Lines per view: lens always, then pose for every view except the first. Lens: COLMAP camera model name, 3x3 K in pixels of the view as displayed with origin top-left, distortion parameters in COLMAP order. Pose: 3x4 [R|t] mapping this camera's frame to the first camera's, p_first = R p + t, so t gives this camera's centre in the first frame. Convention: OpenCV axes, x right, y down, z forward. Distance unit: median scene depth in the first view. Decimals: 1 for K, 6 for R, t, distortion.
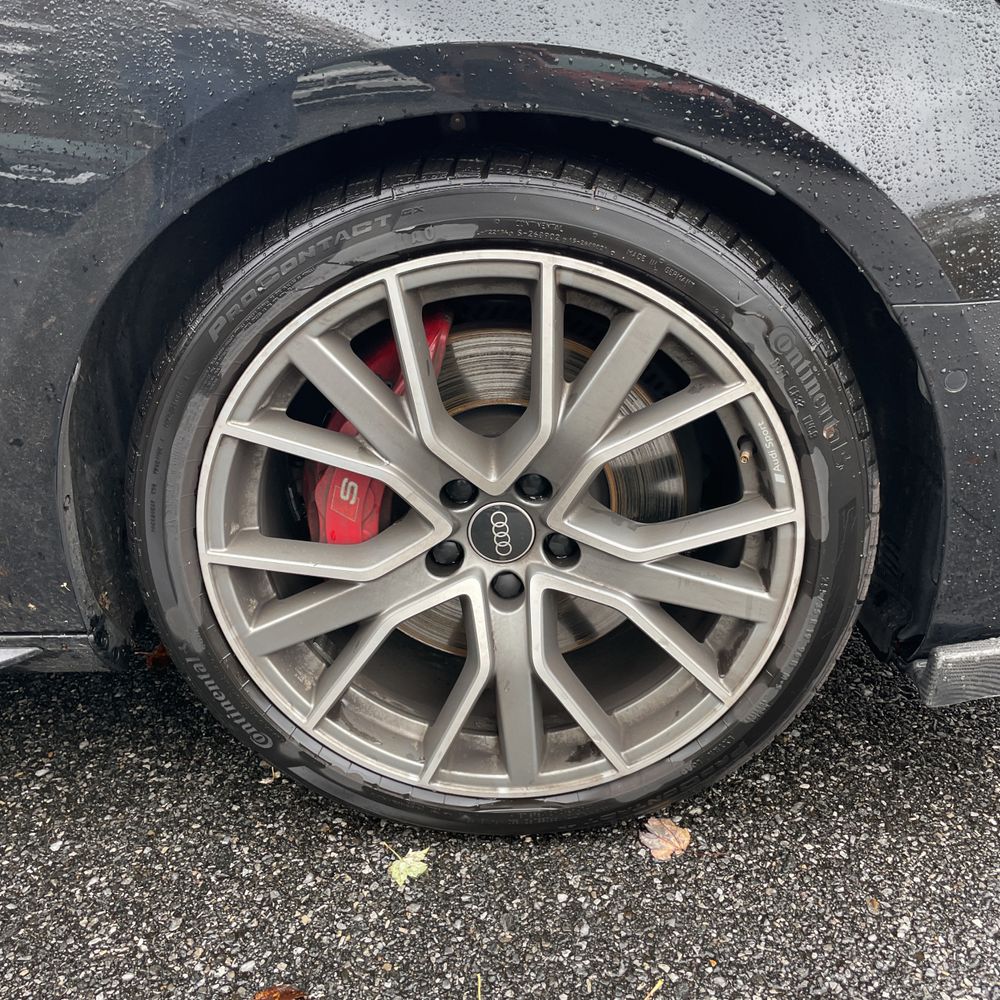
lens RADIAL K [[1028.8, 0, 513.2], [0, 1028.8, 489.1], [0, 0, 1]] dist [0.031526, 0.000000]
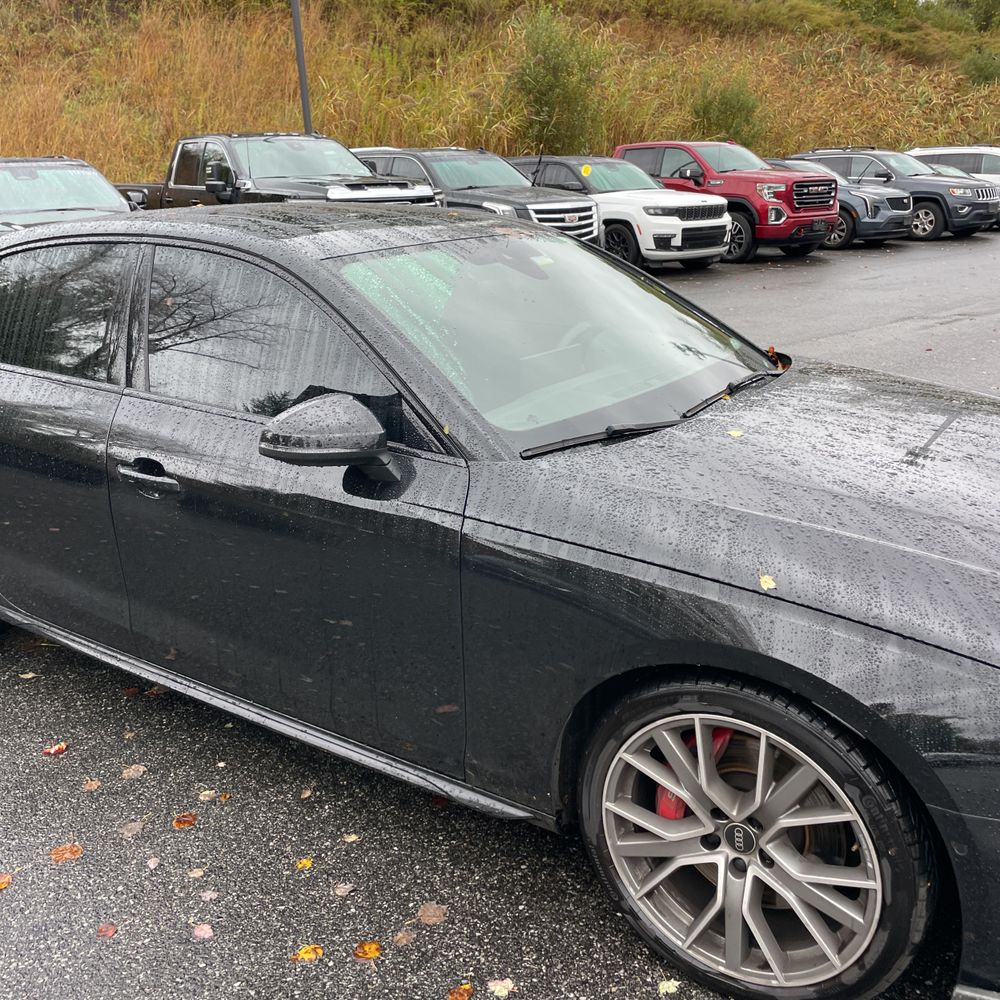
lens RADIAL K [[1028.8, 0, 503.0], [0, 1028.8, 480.3], [0, 0, 1]] dist [0.031526, 0.000000]
pose [[0.846050, 0.166481, -0.506443, 0.504083], [-0.219427, 0.974534, -0.046214, -0.445230], [0.485852, 0.150227, 0.861034, -1.076127]]
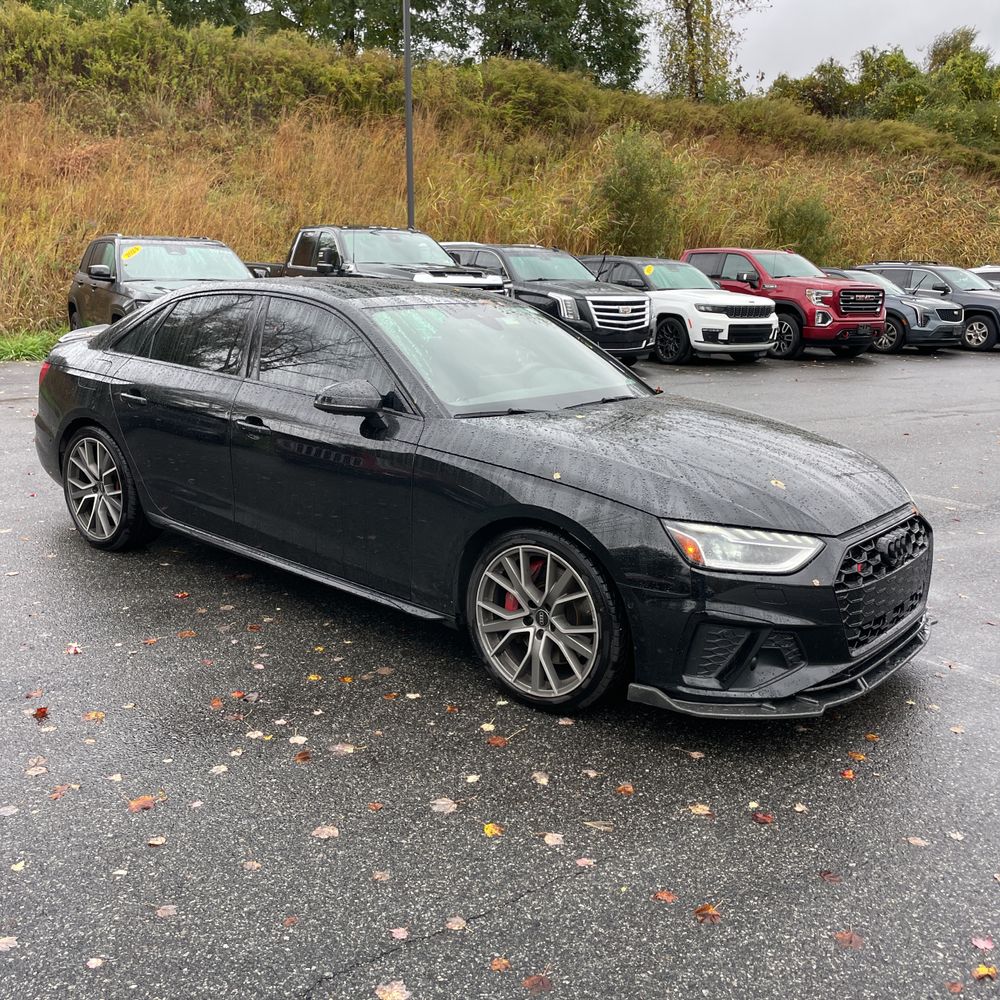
lens RADIAL K [[1028.8, 0, 475.9], [0, 1028.8, 479.1], [0, 0, 1]] dist [0.031526, 0.000000]
pose [[0.770033, 0.181195, -0.611733, 2.010098], [-0.302441, 0.947915, -0.099932, 0.009152], [0.561764, 0.261964, 0.784727, -2.224456]]
